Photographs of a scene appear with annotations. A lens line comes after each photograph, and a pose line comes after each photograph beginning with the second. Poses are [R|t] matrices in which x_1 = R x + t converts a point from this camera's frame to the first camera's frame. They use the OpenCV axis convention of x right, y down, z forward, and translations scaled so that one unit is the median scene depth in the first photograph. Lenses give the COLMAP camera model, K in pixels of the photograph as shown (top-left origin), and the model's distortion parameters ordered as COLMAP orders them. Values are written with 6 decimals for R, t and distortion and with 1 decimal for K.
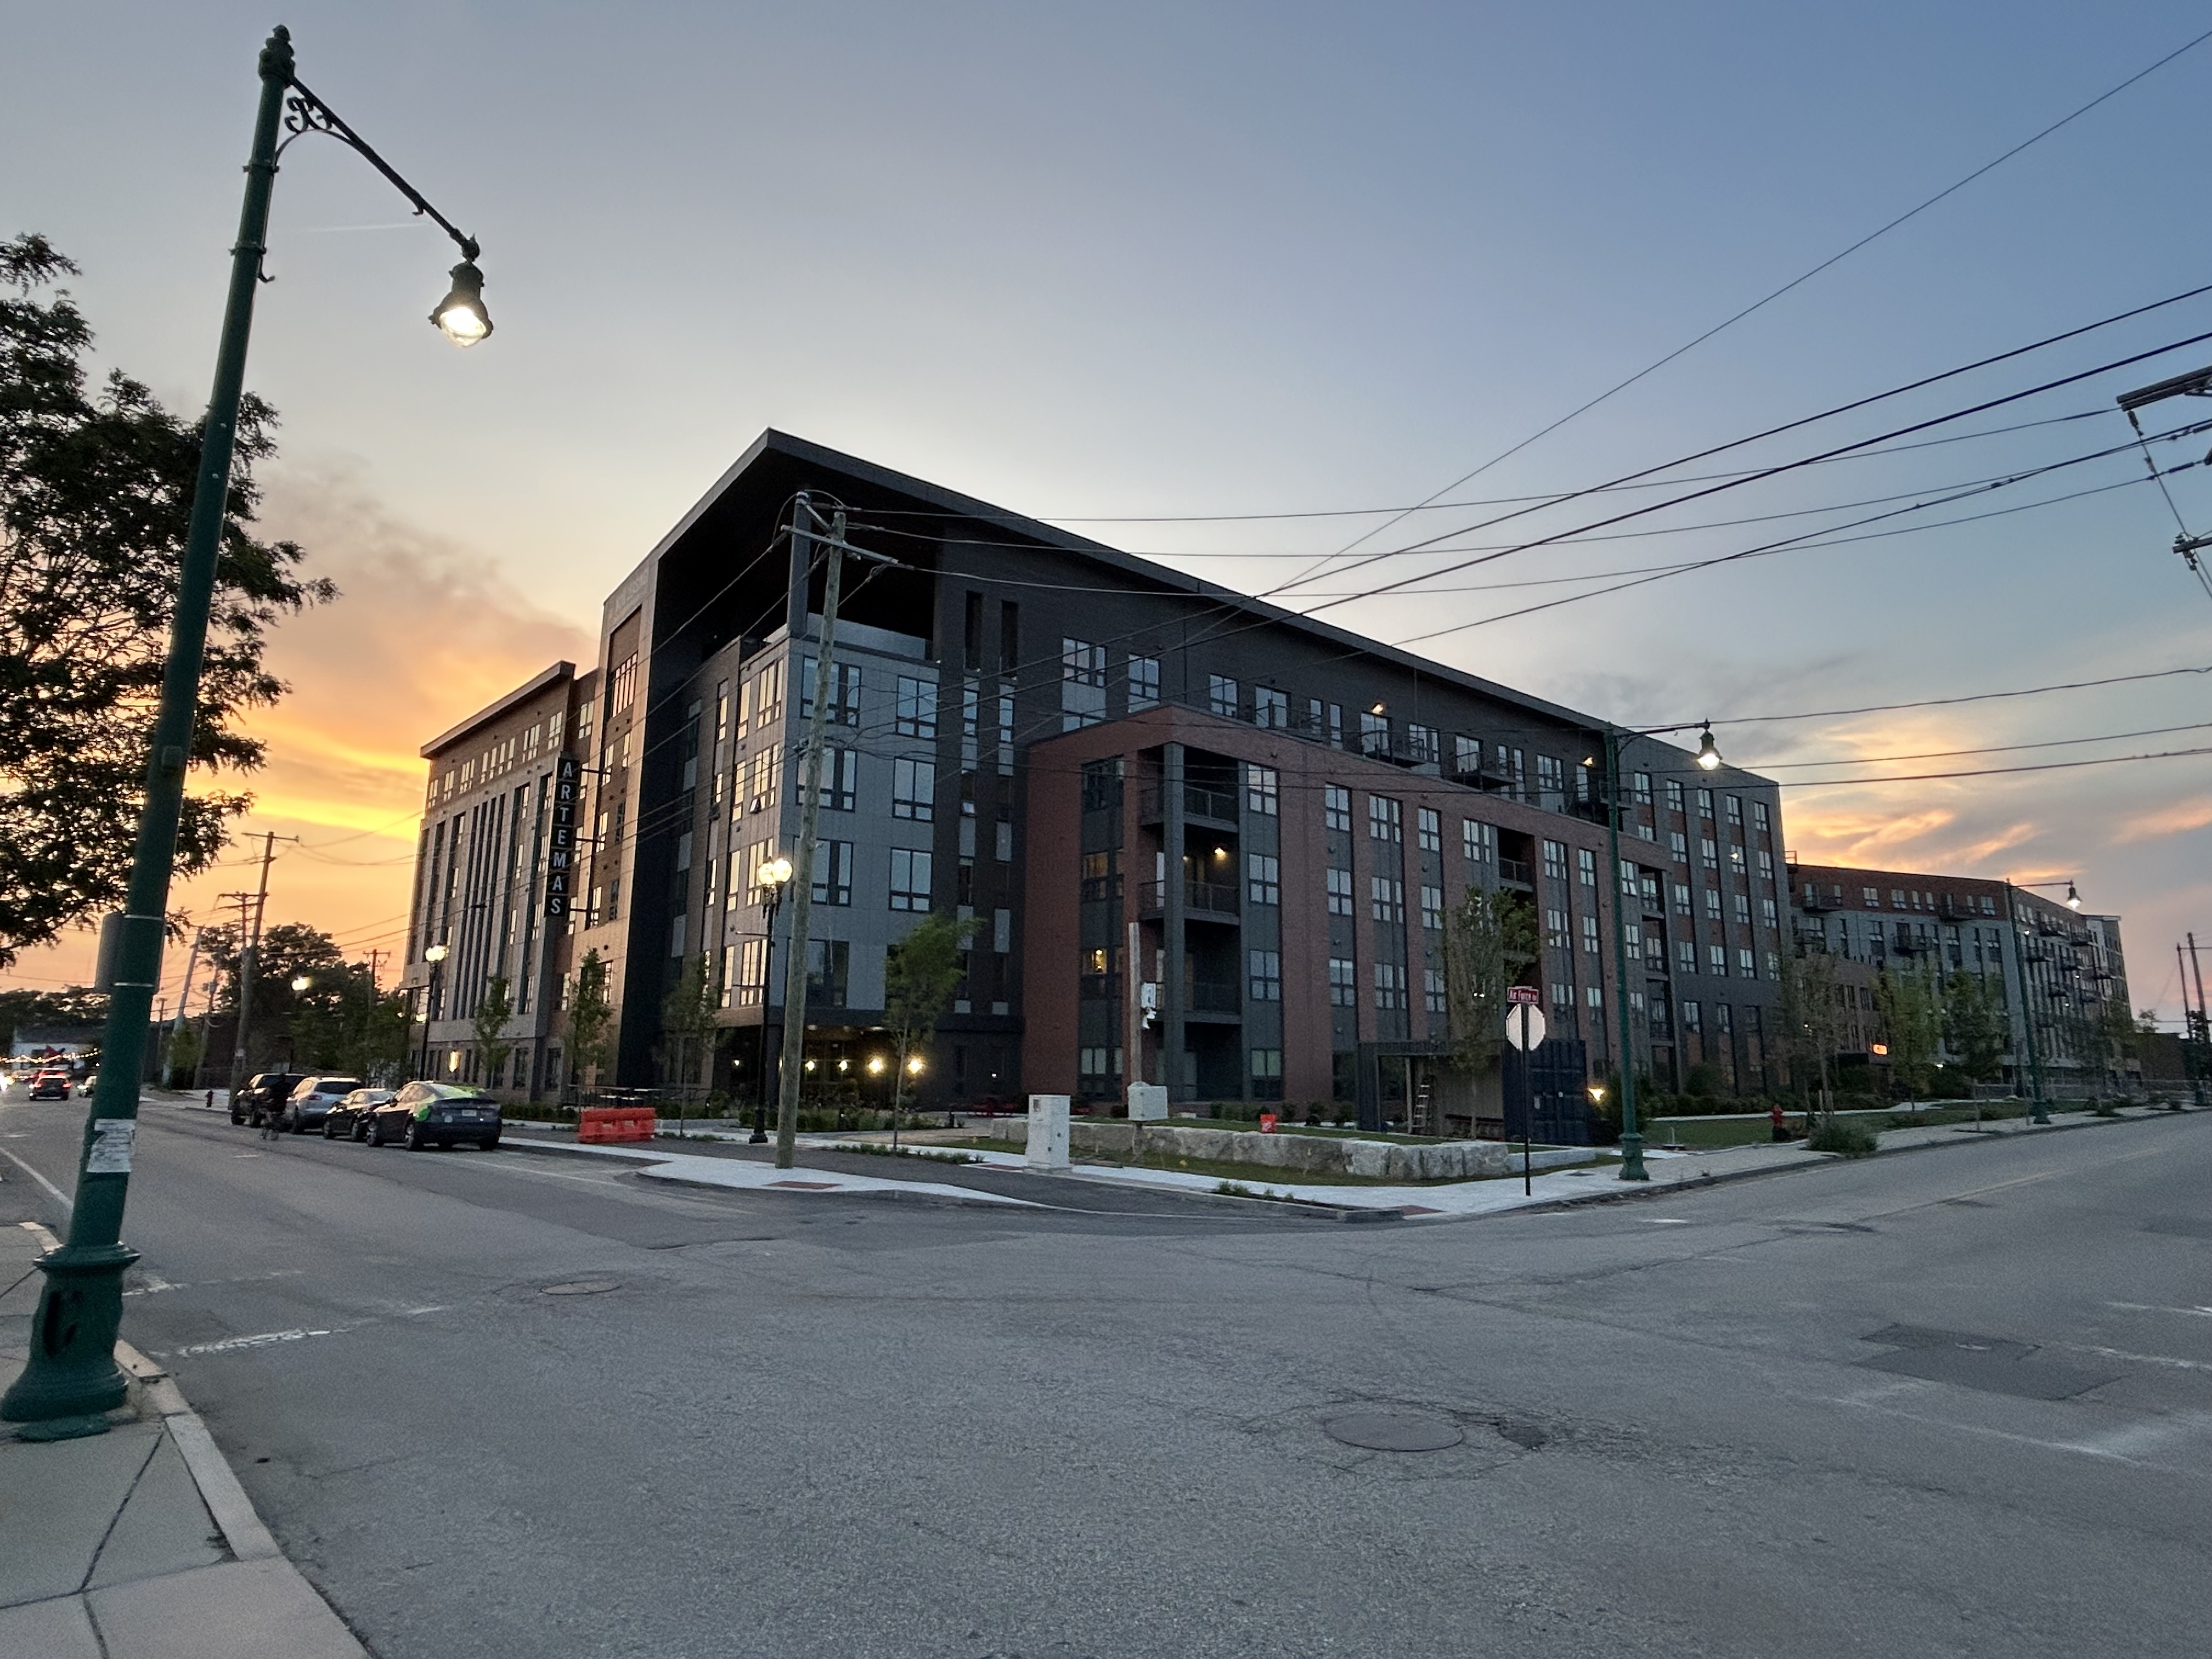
lens RADIAL K [[1276.2, 0, 1106.0], [0, 1276.2, 829.5], [0, 0, 1]] dist [0.005630, 0.001299]
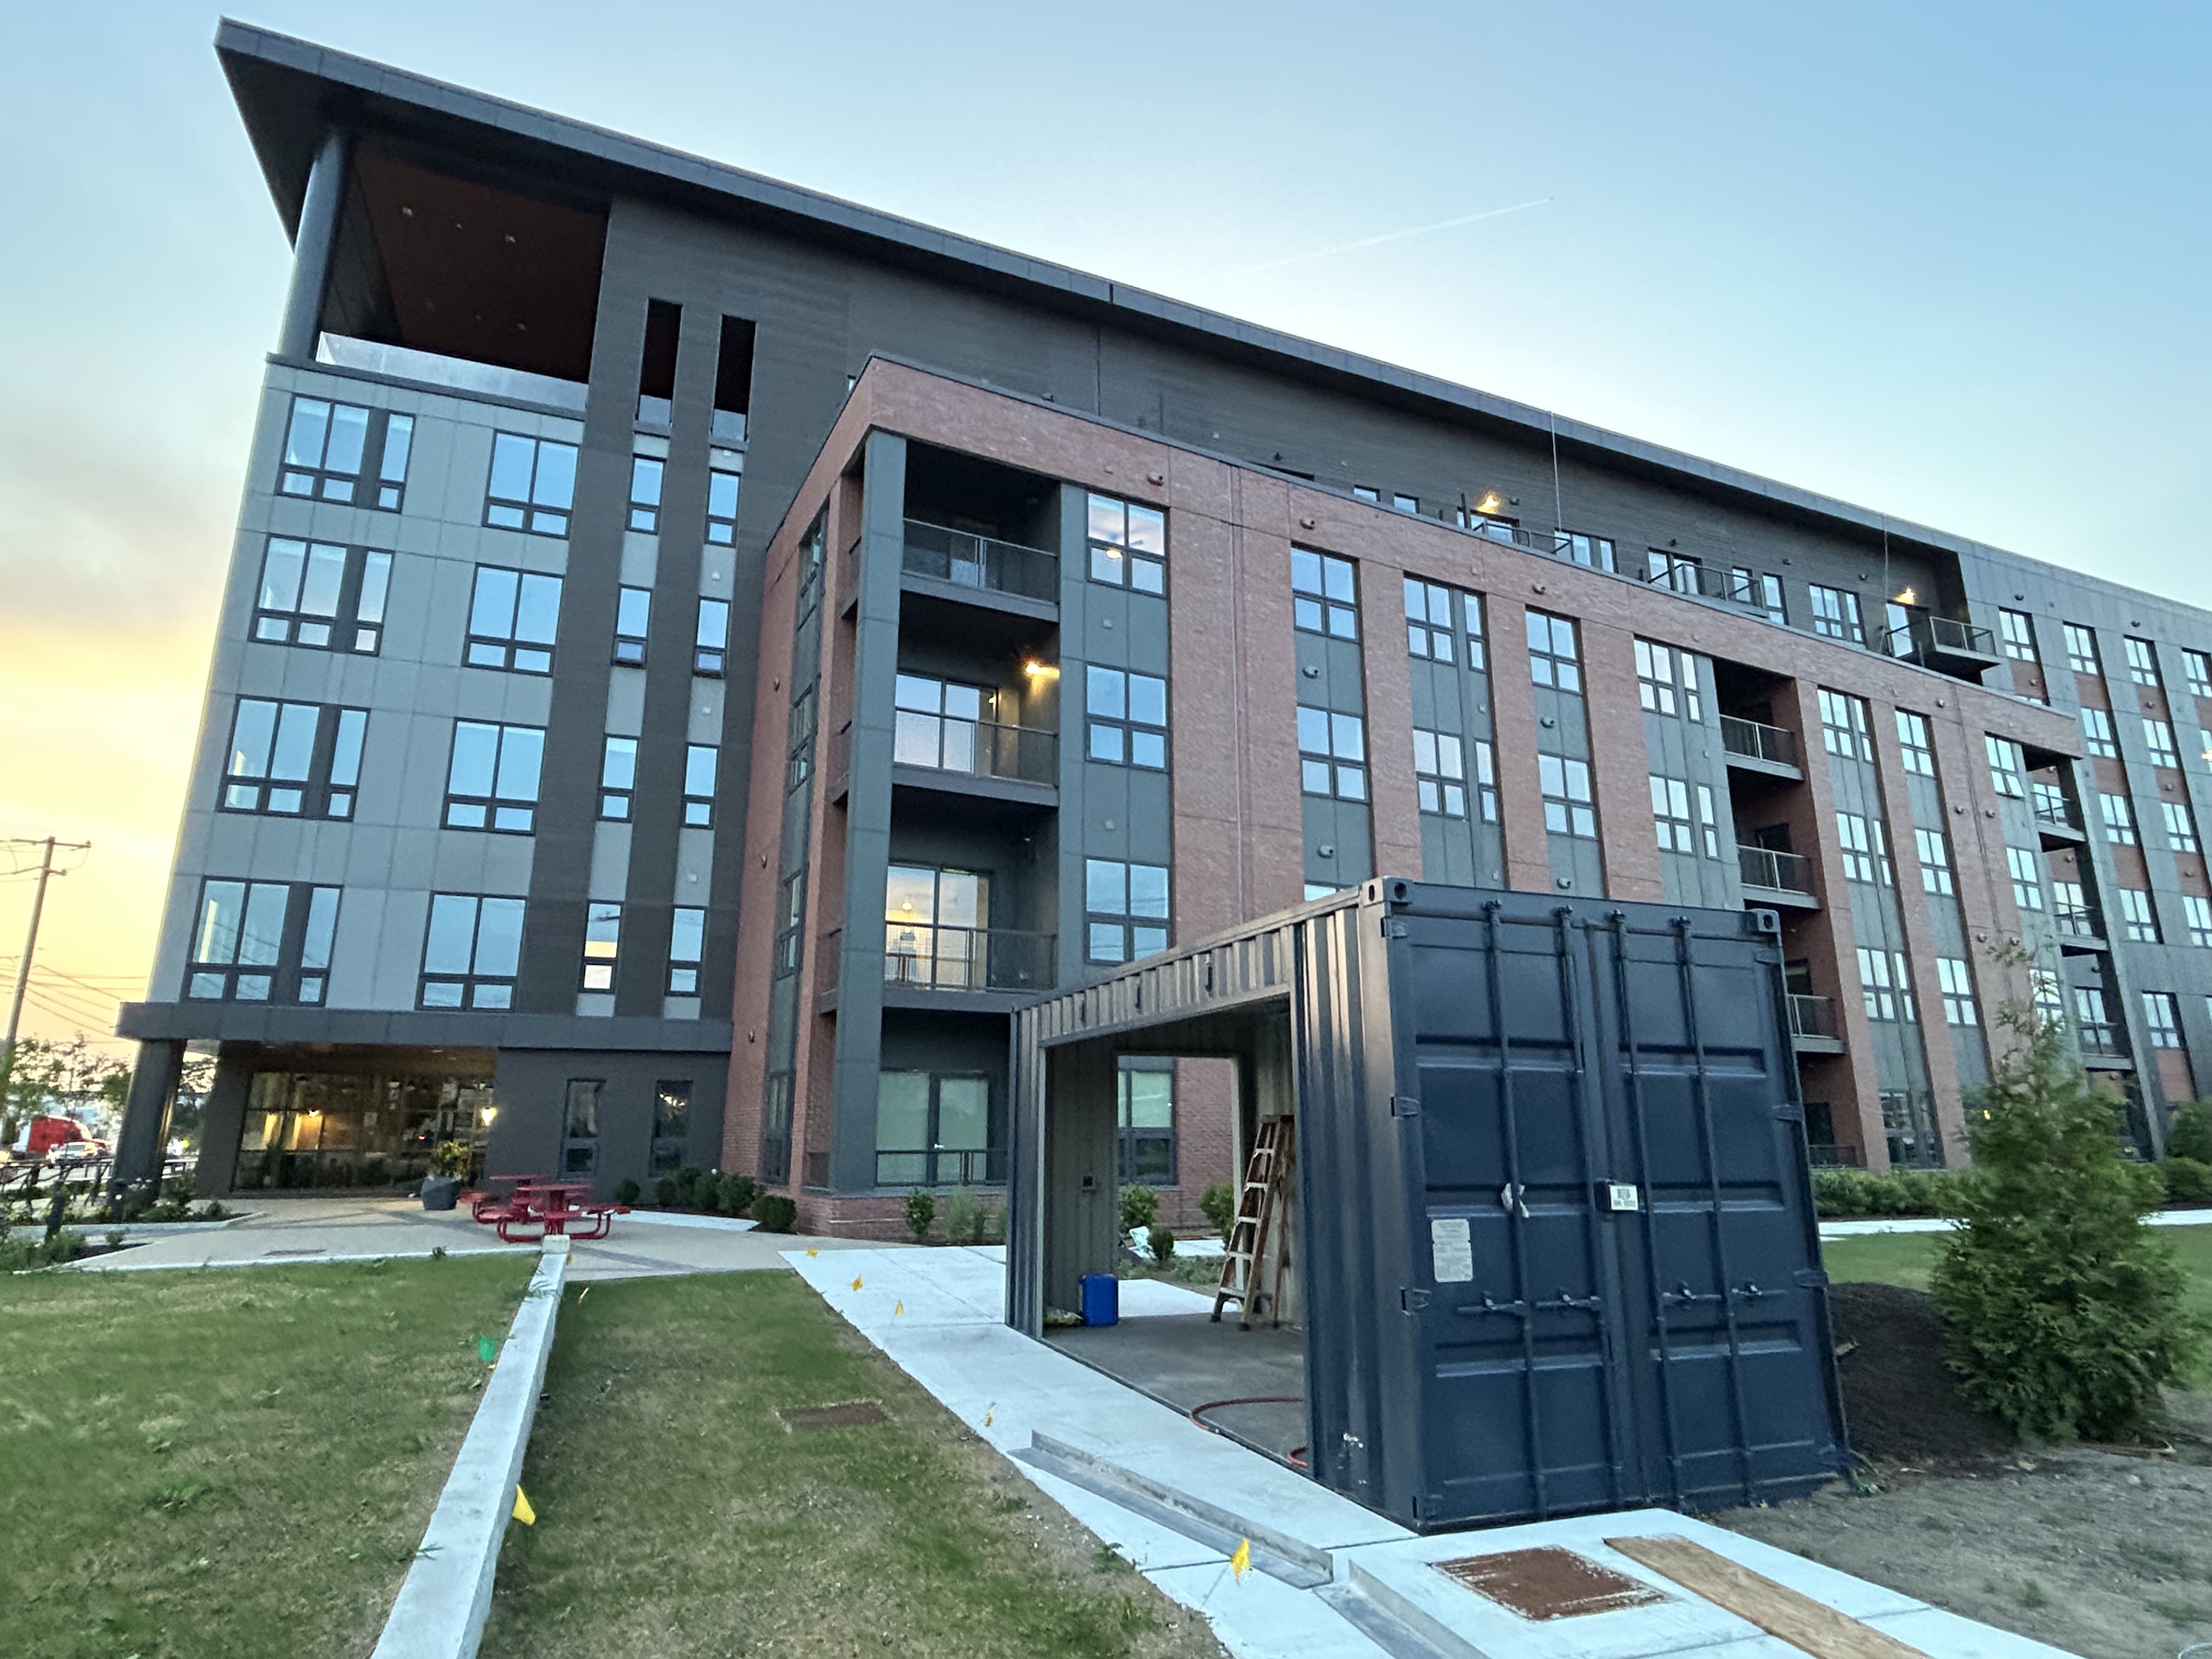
lens RADIAL K [[1209.6, 0, 1106.0], [0, 1209.6, 829.5], [0, 0, 1]] dist [-0.006102, 0.002266]
pose [[0.965663, -0.072778, -0.249396, 0.220856], [0.057395, 0.996004, -0.068418, 0.109137], [0.253379, 0.051755, 0.965982, 0.543826]]
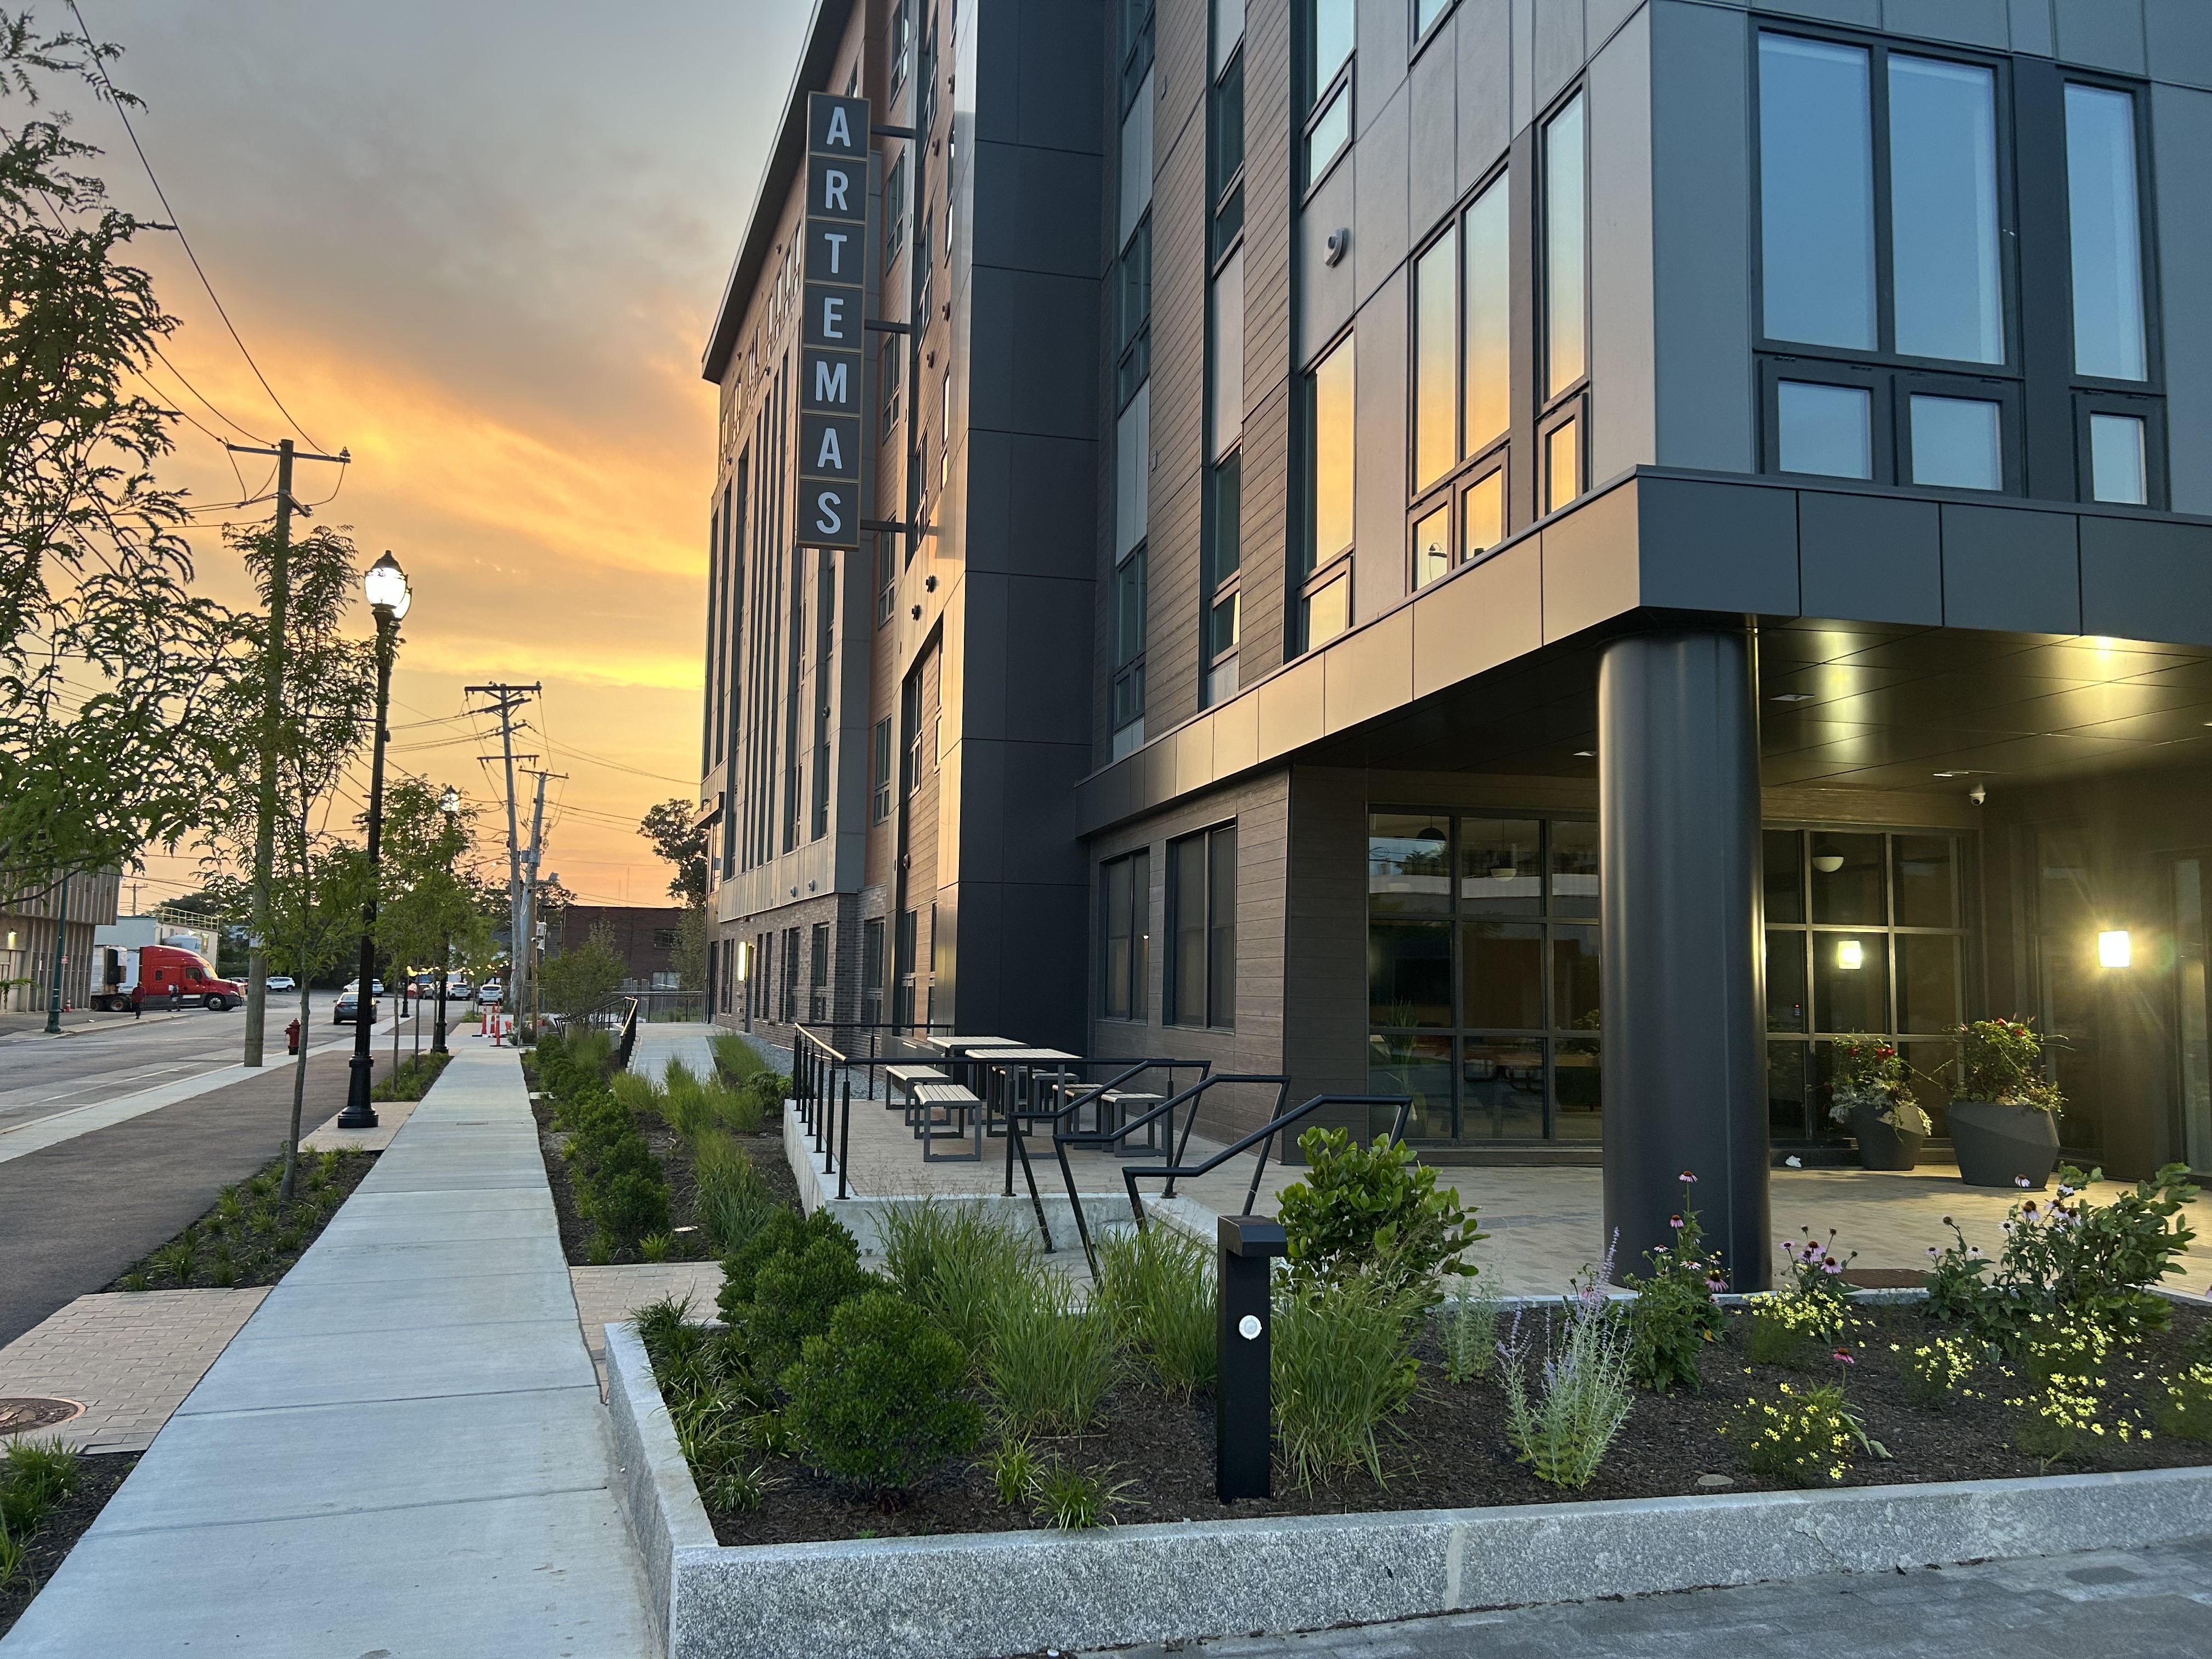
lens RADIAL K [[1635.9, 0, 1106.0], [0, 1635.9, 829.5], [0, 0, 1]] dist [0.065449, -0.105574]
pose [[0.920545, -0.031373, -0.389374, -0.221826], [0.064806, 0.995222, 0.073025, 0.139545], [0.385223, -0.092457, 0.918180, 0.719598]]
